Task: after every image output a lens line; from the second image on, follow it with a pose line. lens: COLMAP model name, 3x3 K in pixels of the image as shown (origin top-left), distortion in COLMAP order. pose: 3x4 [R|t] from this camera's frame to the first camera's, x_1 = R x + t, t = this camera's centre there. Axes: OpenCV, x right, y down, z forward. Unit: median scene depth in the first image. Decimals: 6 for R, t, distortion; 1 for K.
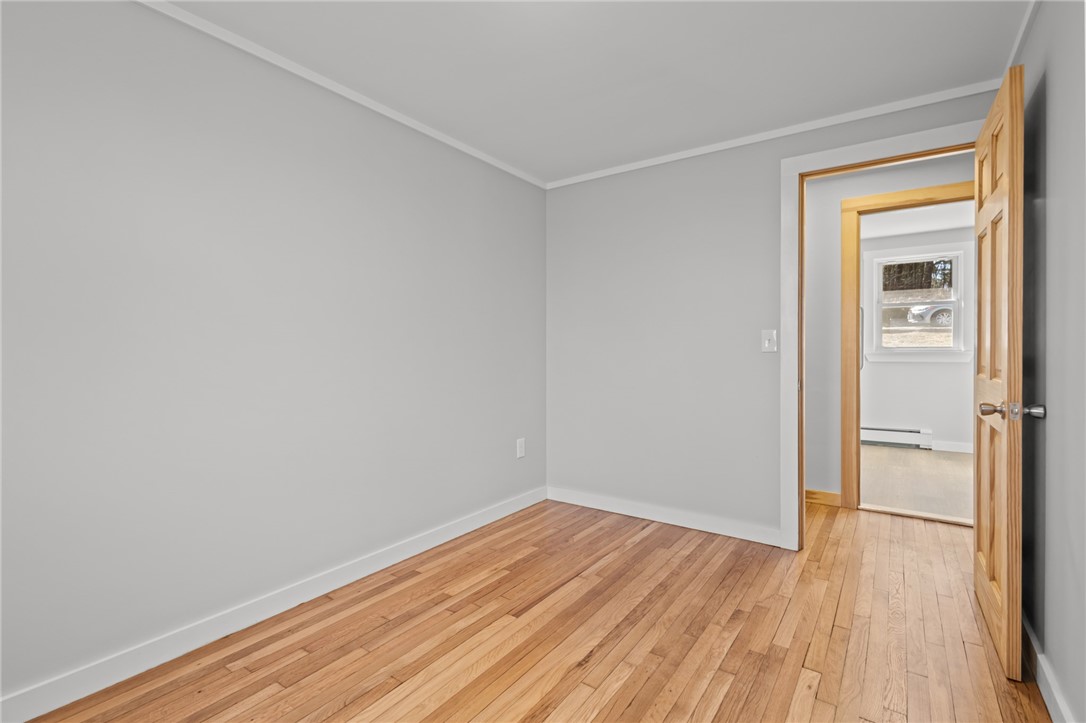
lens RADIAL K [[503.4, 0, 543.9], [0, 503.4, 355.5], [0, 0, 1]] dist [0.008589, -0.002058]
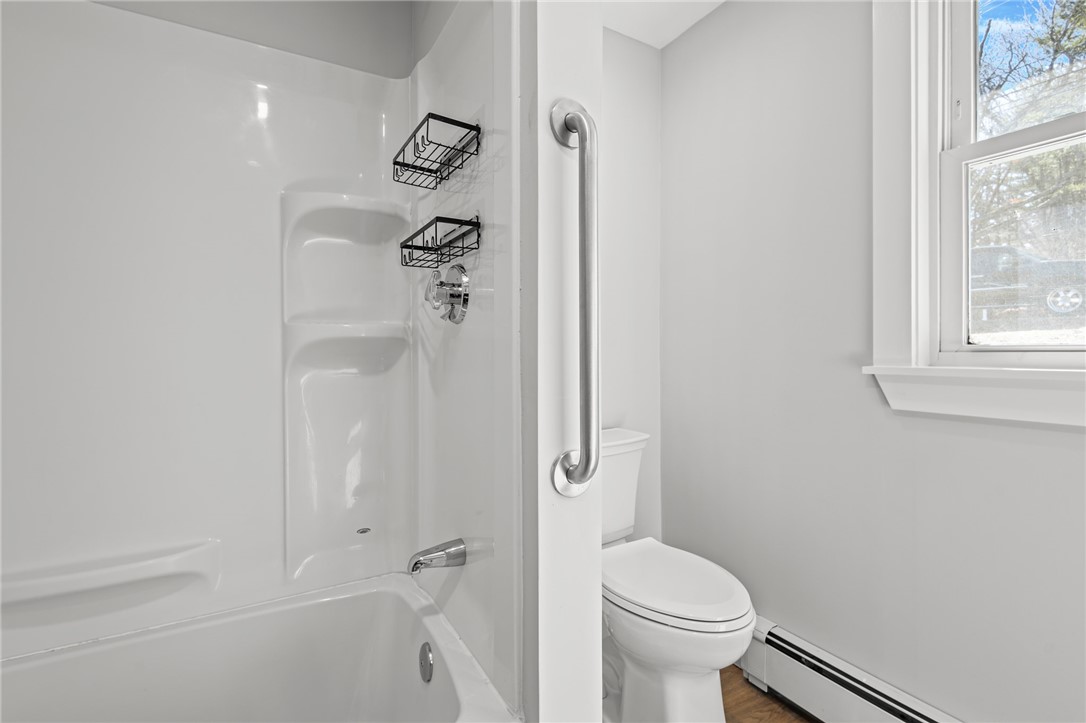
lens RADIAL K [[503.4, 0, 542.2], [0, 503.4, 355.0], [0, 0, 1]] dist [0.008589, -0.002058]
pose [[0.902323, 0.003362, -0.431047, 1.333898], [-0.003990, 0.999992, -0.000553, -0.026665], [0.431042, 0.002219, 0.902329, 1.609274]]
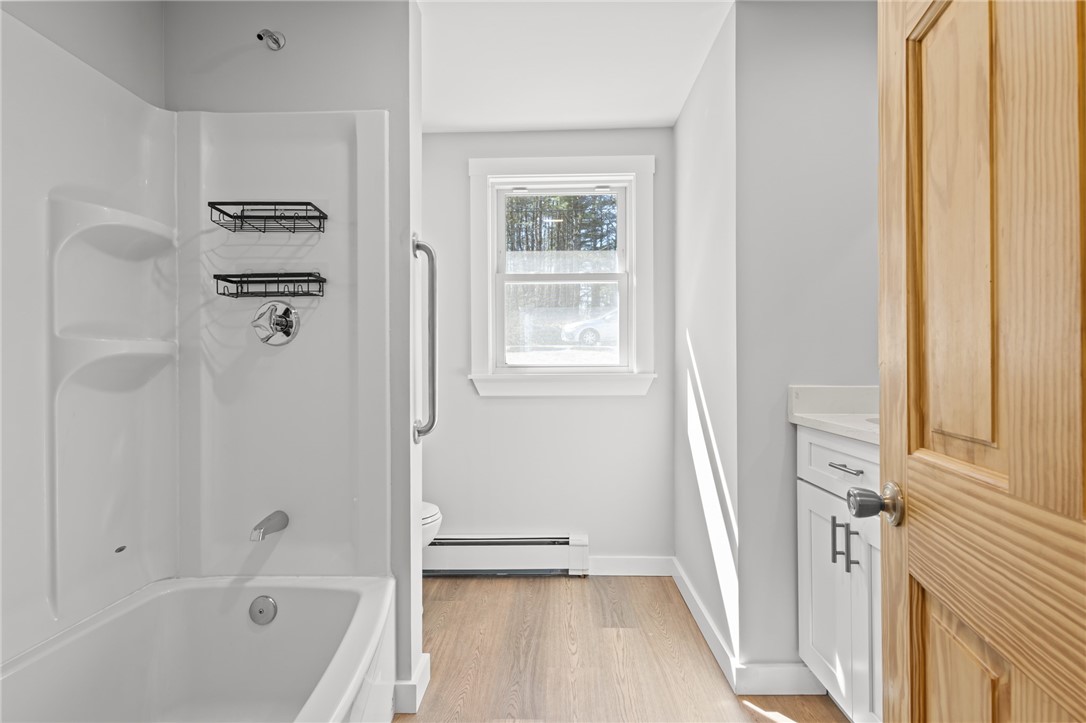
lens RADIAL K [[503.4, 0, 540.6], [0, 503.4, 365.2], [0, 0, 1]] dist [0.008589, -0.002058]
pose [[0.837699, 0.003041, 0.546124, 0.971357], [0.004850, 0.999904, -0.013008, -0.022361], [-0.546111, 0.013546, 0.837603, 1.290820]]
